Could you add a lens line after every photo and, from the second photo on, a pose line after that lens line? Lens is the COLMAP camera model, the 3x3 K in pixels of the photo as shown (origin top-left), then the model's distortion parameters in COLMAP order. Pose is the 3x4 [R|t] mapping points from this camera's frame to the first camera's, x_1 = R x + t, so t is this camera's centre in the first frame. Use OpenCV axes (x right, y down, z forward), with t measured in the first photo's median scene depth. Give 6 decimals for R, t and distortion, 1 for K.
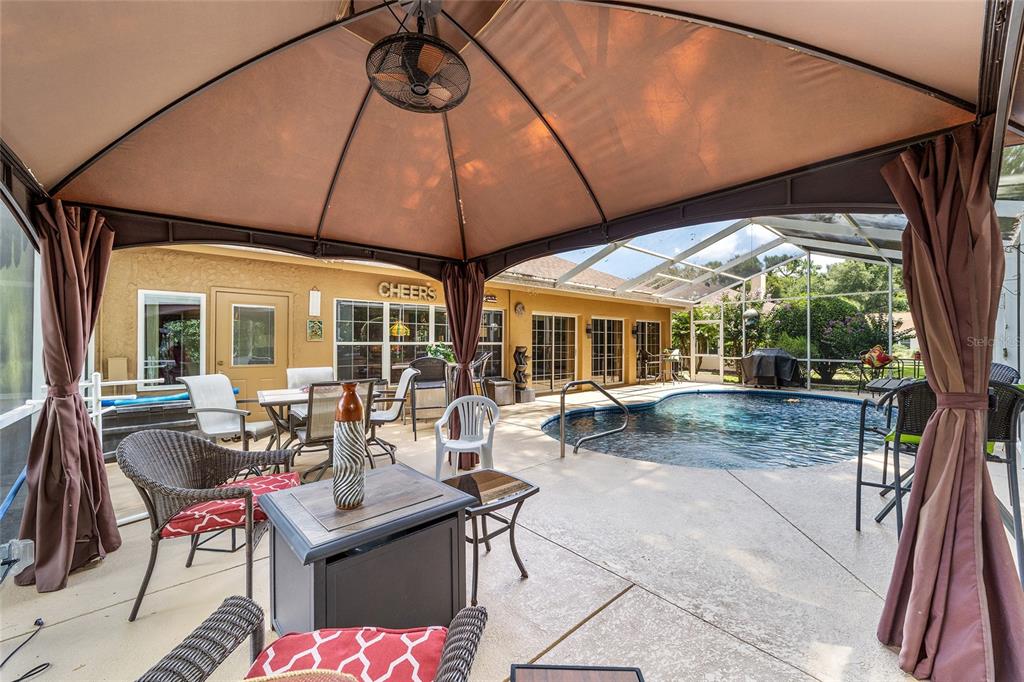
lens RADIAL K [[400.6, 0, 501.1], [0, 400.6, 344.5], [0, 0, 1]] dist [-0.007036, 0.000415]
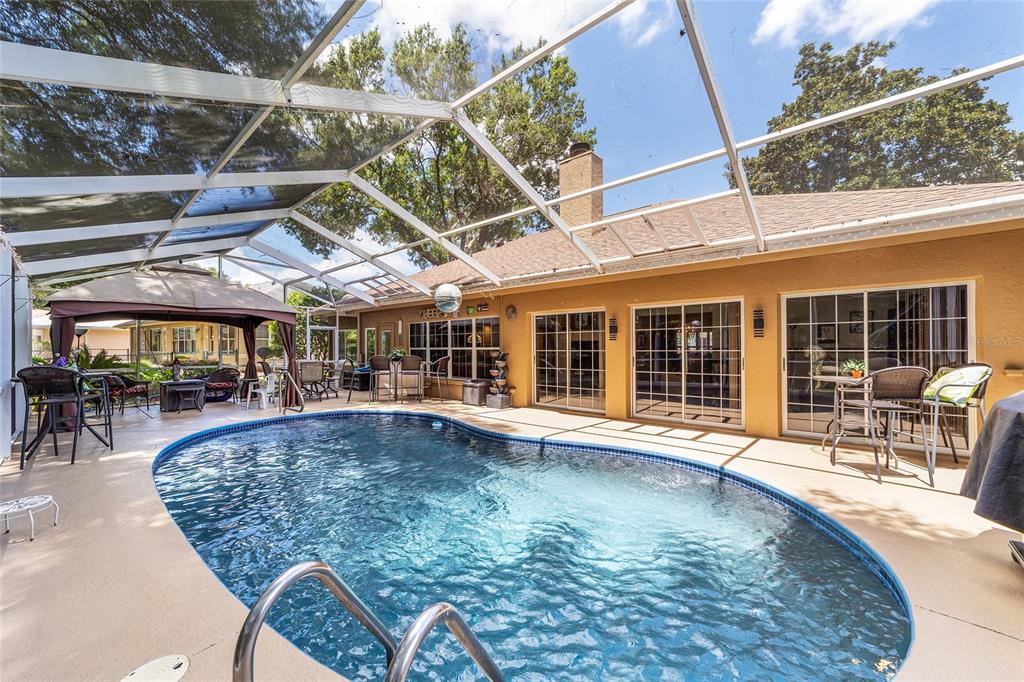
lens RADIAL K [[400.6, 0, 501.1], [0, 400.6, 344.5], [0, 0, 1]] dist [-0.007036, 0.000415]
pose [[0.111926, -0.010716, -0.993659, 0.798172], [-0.001502, 0.999939, -0.010953, -0.000831], [0.993715, 0.002719, 0.111903, 0.691122]]
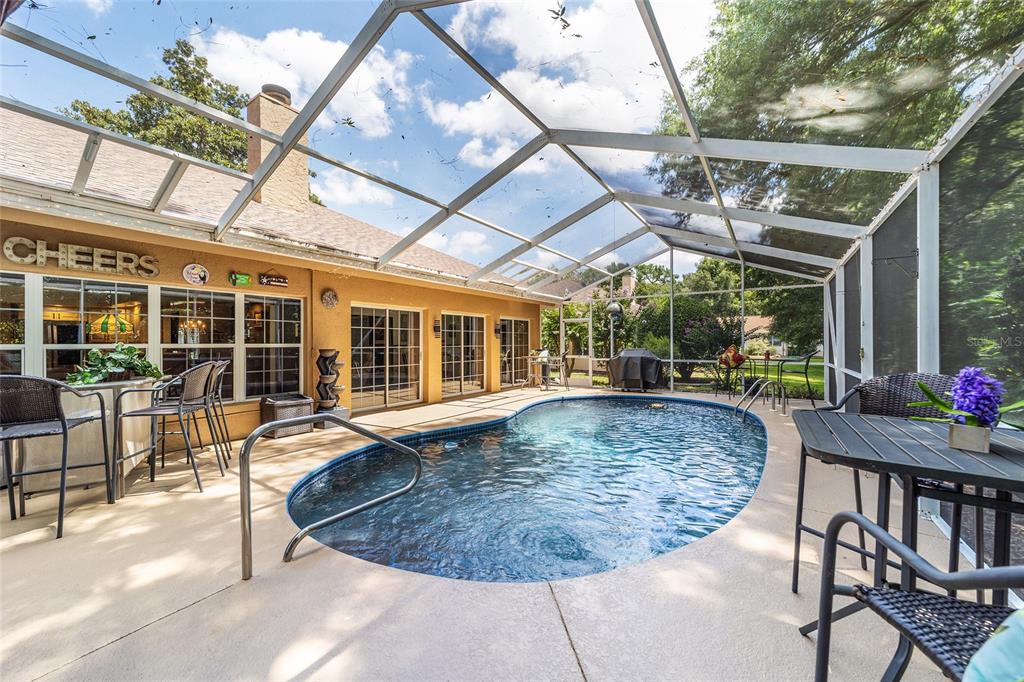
lens RADIAL K [[400.6, 0, 501.1], [0, 400.6, 344.5], [0, 0, 1]] dist [-0.007036, 0.000415]
pose [[0.966748, -0.004445, 0.255692, 0.128645], [0.004705, 0.999989, -0.000407, -0.001371], [-0.255687, 0.001596, 0.966758, 0.175822]]
